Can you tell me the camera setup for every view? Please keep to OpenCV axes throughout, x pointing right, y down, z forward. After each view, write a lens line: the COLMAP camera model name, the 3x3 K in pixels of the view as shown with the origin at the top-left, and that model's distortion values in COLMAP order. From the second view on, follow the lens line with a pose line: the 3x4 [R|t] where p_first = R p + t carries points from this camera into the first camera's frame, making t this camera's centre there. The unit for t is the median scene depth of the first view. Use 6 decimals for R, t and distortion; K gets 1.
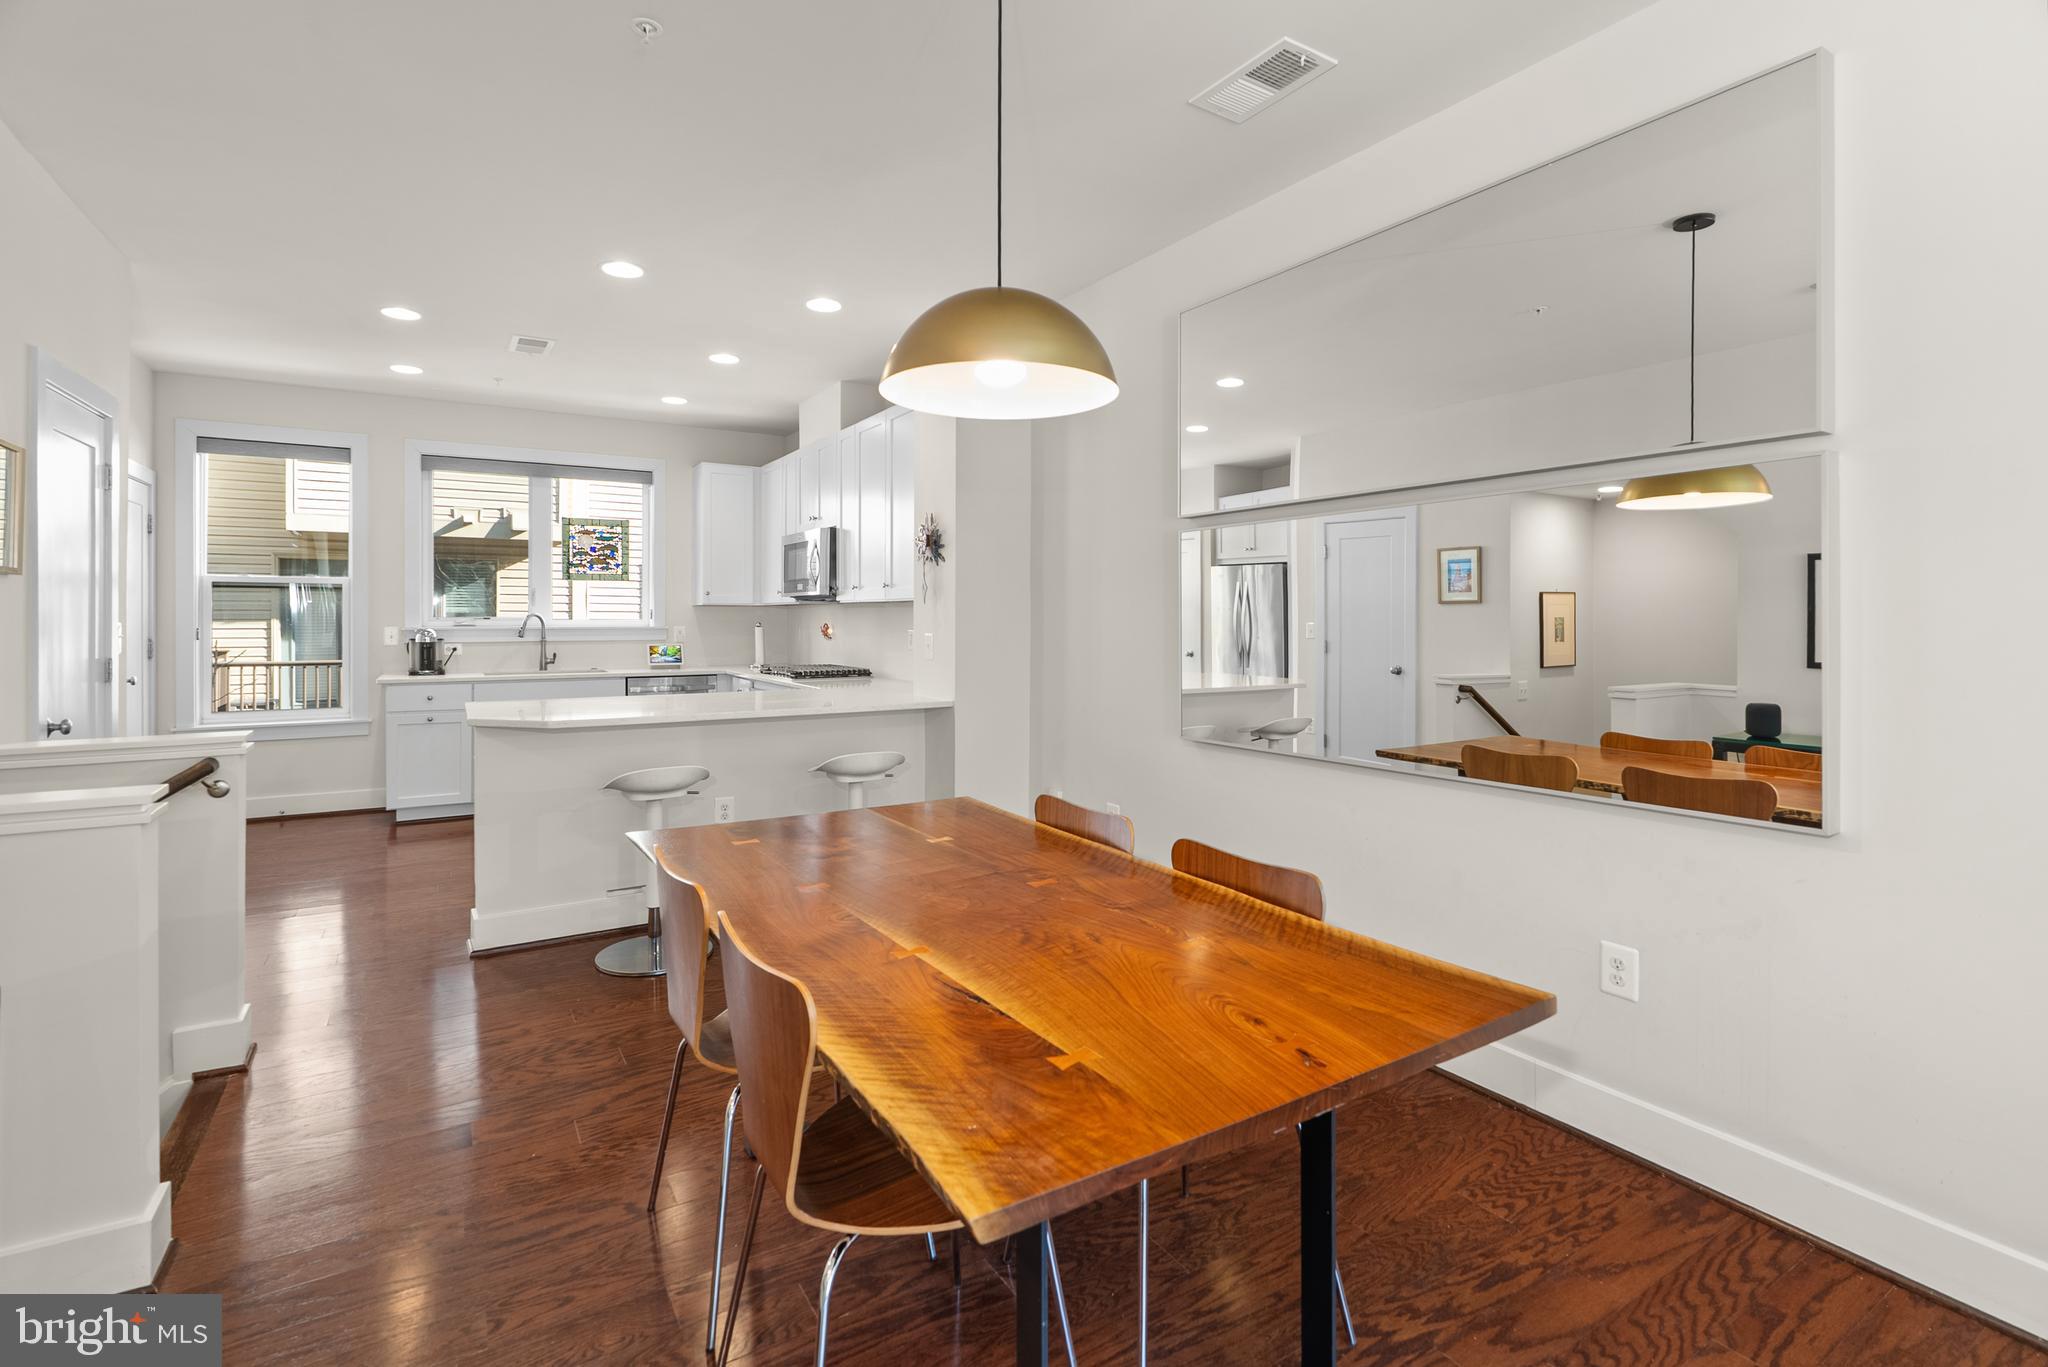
lens RADIAL K [[960.8, 0, 1025.2], [0, 960.8, 614.3], [0, 0, 1]] dist [0.000150, -0.000113]
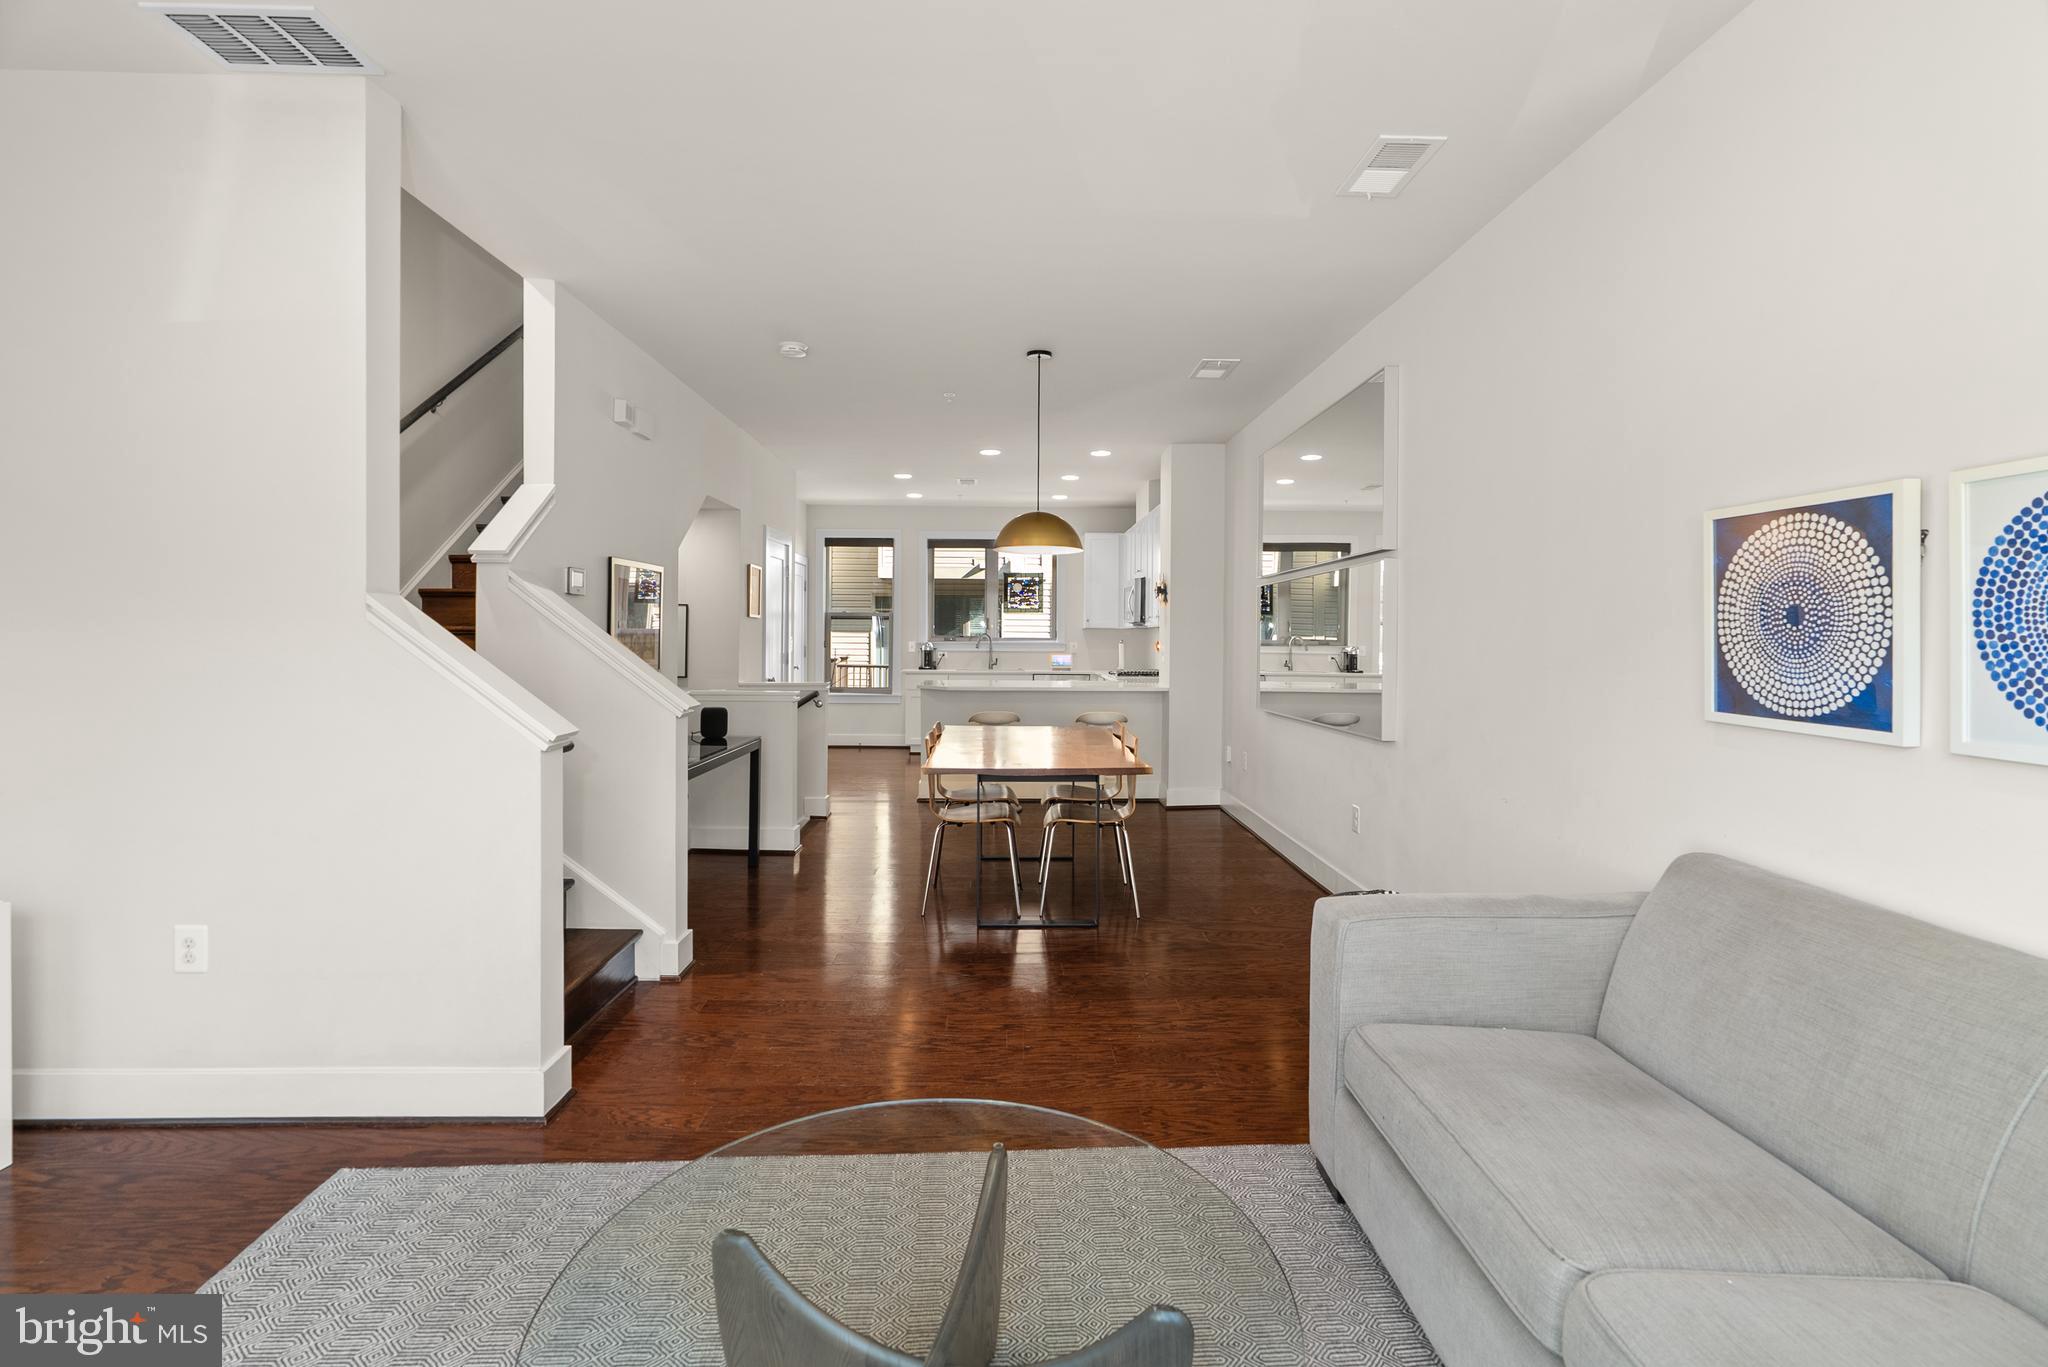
lens RADIAL K [[952.0, 0, 1022.8], [0, 952.0, 639.0], [0, 0, 1]] dist [-0.005001, 0.000131]
pose [[0.865514, 0.007532, -0.500829, 0.337927], [-0.006207, 0.999971, 0.004312, 0.001086], [0.500847, -0.000623, 0.865536, -0.344457]]
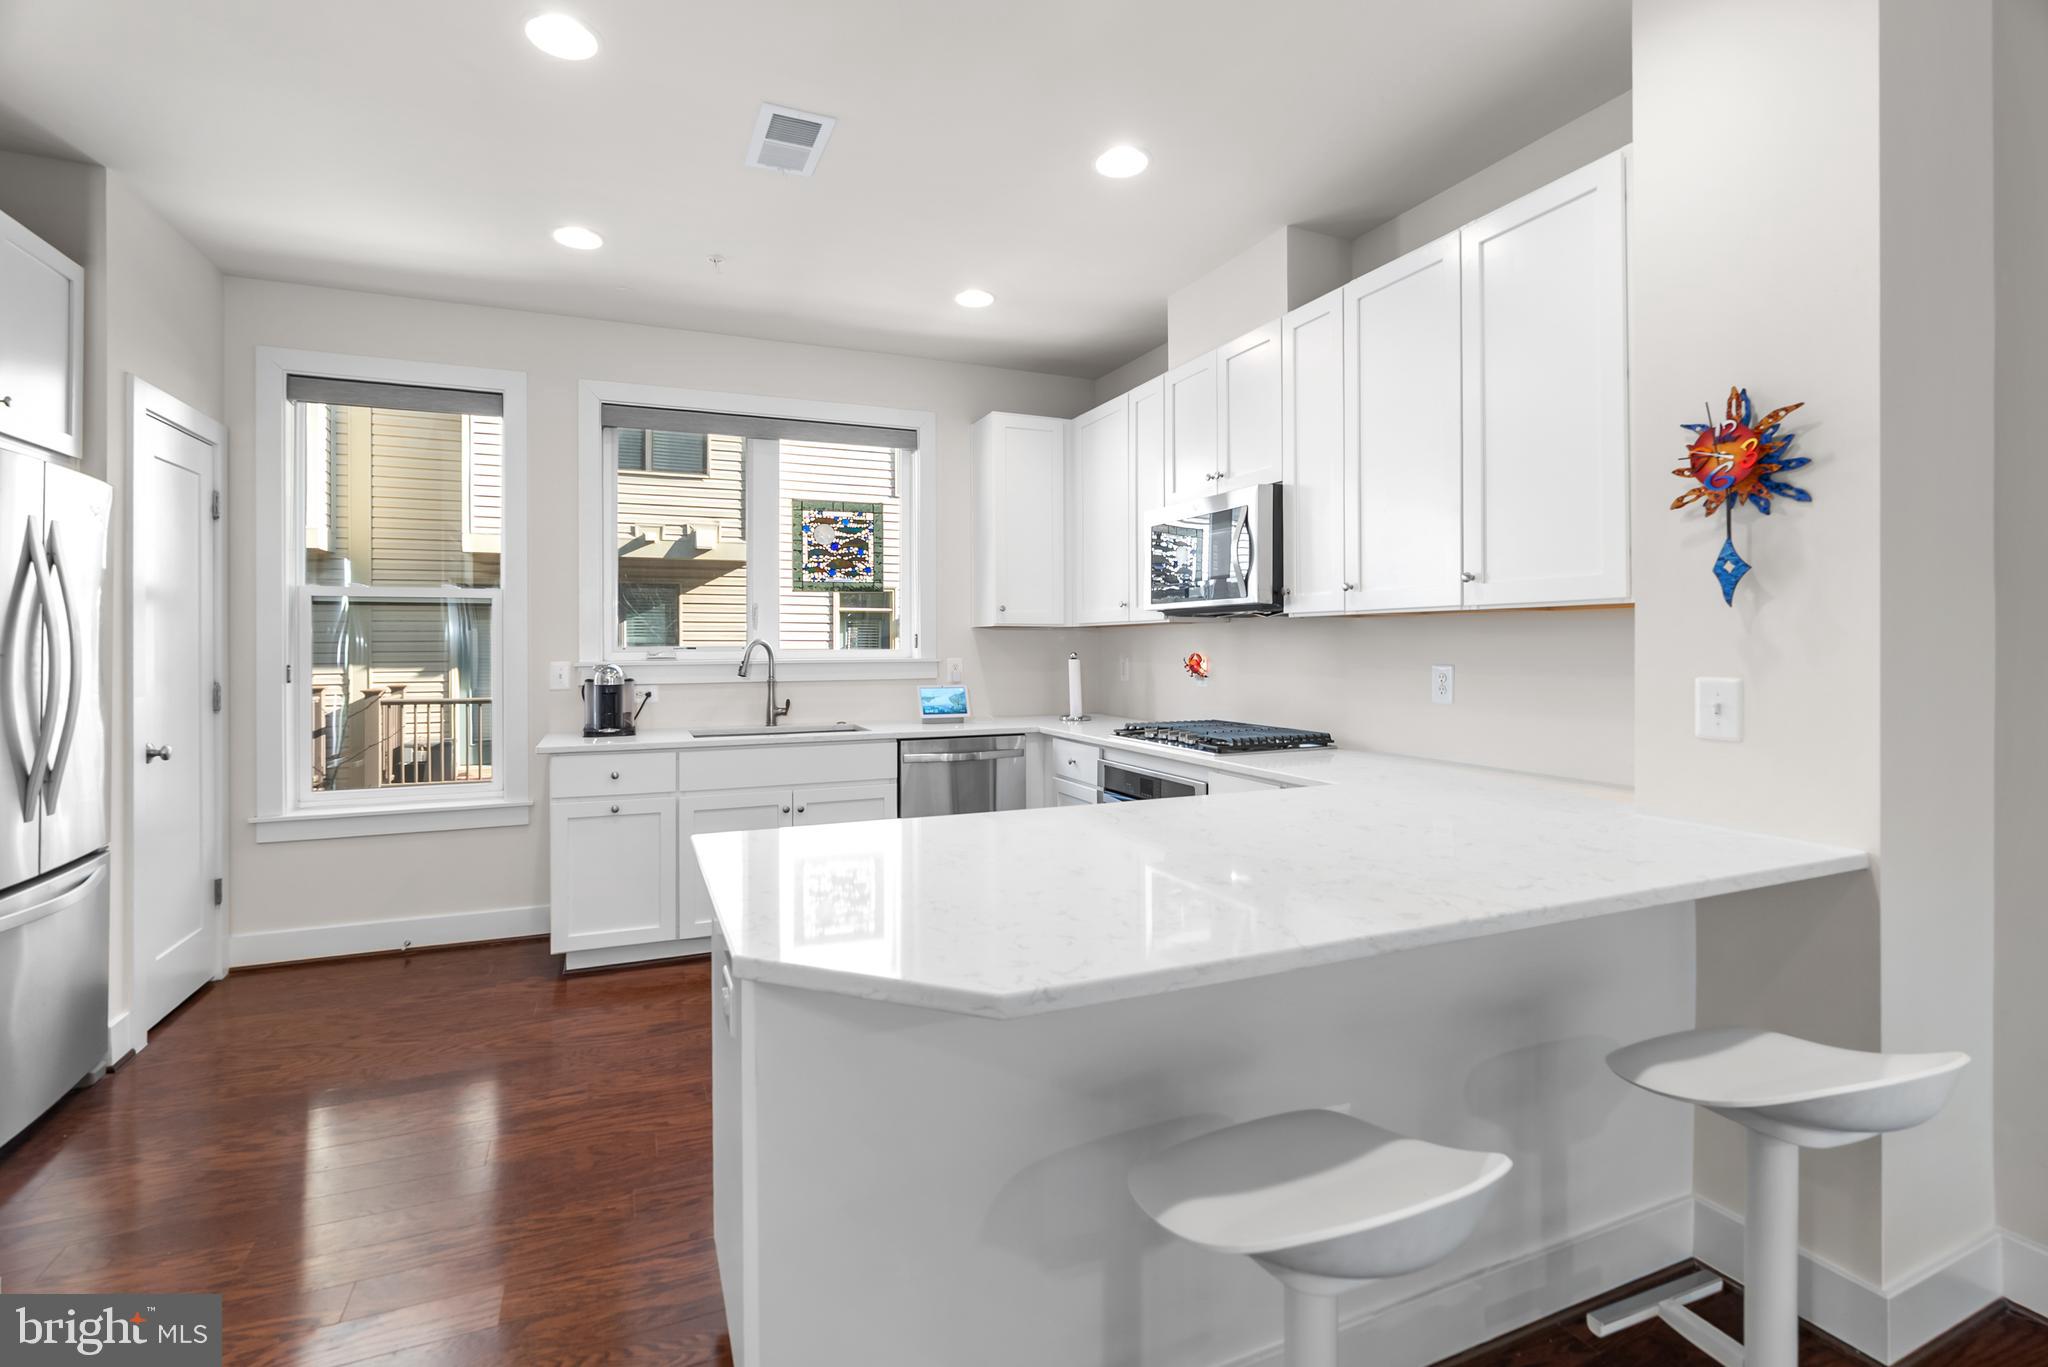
lens RADIAL K [[952.0, 0, 1022.8], [0, 952.0, 639.0], [0, 0, 1]] dist [-0.005001, 0.000131]
pose [[0.989754, -0.006344, -0.142643, -0.233400], [0.005640, 0.999970, -0.005339, 0.002609], [0.142673, 0.004480, 0.989760, 0.370295]]
